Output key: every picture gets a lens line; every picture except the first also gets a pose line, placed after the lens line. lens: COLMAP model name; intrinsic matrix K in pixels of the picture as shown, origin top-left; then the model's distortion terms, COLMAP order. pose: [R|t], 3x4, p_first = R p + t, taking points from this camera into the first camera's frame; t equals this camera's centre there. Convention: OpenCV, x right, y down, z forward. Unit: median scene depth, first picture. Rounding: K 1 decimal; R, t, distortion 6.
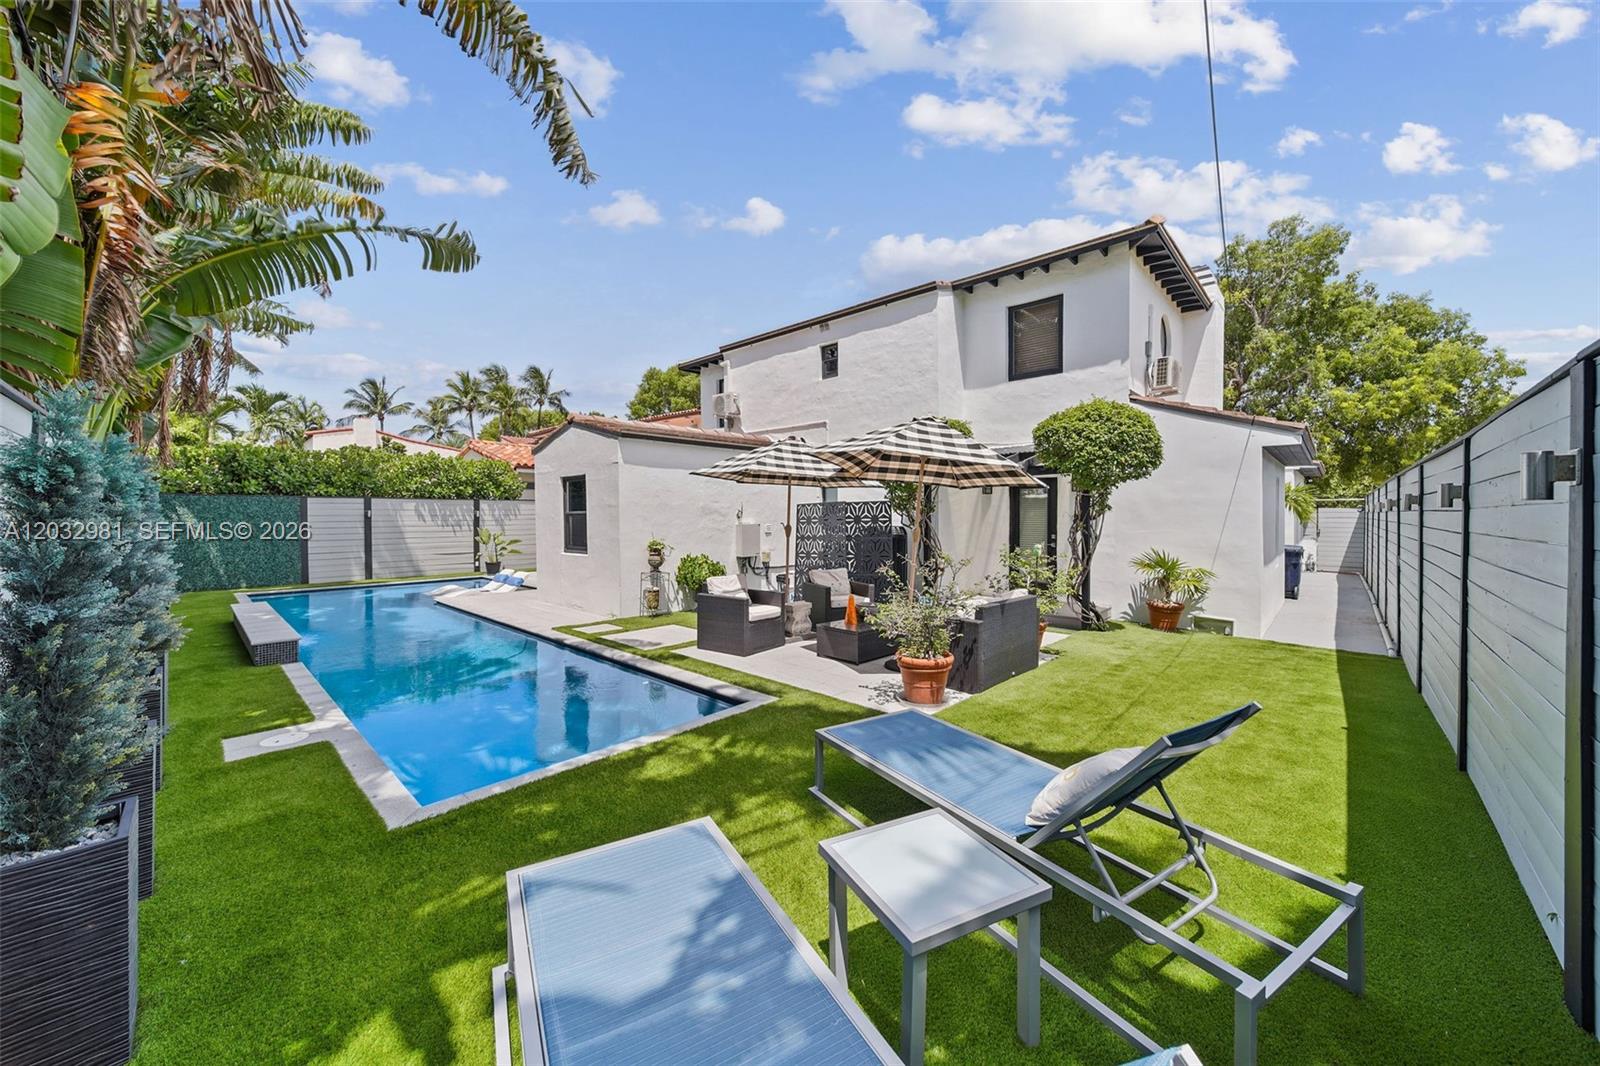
lens RADIAL K [[573.8, 0, 797.1], [0, 573.8, 529.2], [0, 0, 1]] dist [0.000280, -0.000197]
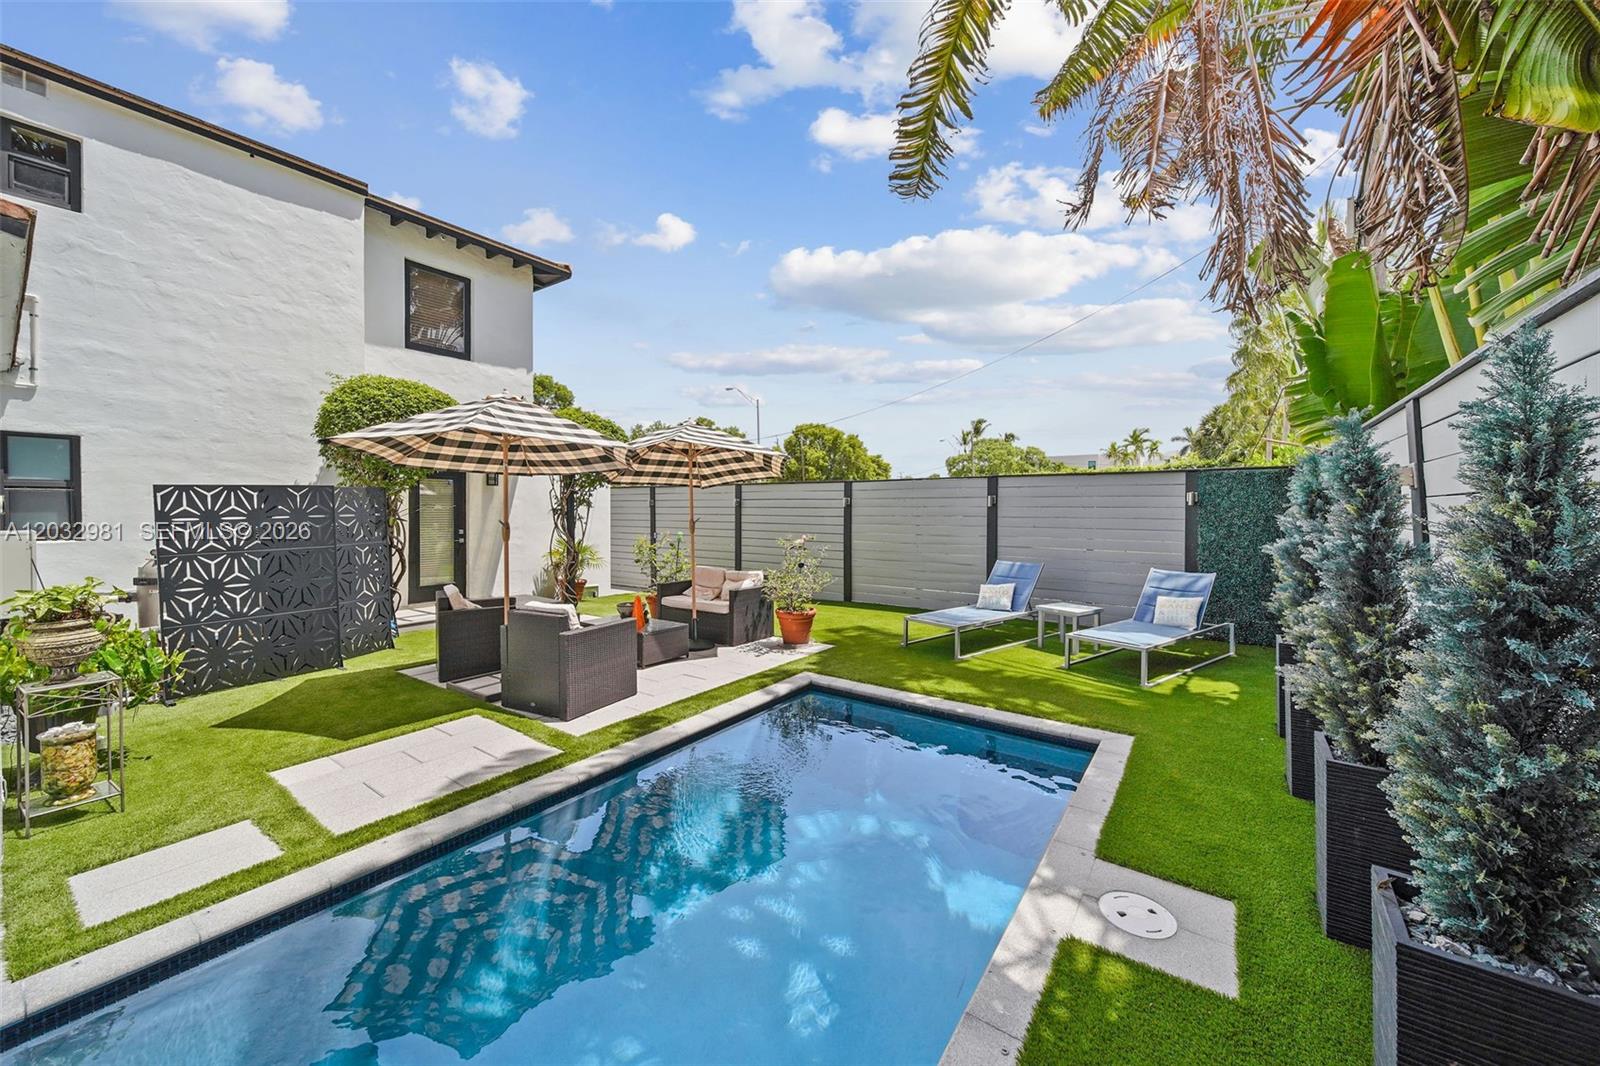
lens RADIAL K [[604.0, 0, 803.4], [0, 604.0, 505.6], [0, 0, 1]] dist [0.000711, 0.000003]
pose [[-0.148597, 0.003088, 0.988893, -0.619798], [0.031502, 0.999502, 0.001612, -0.013793], [-0.988396, 0.031391, -0.148621, 0.608050]]
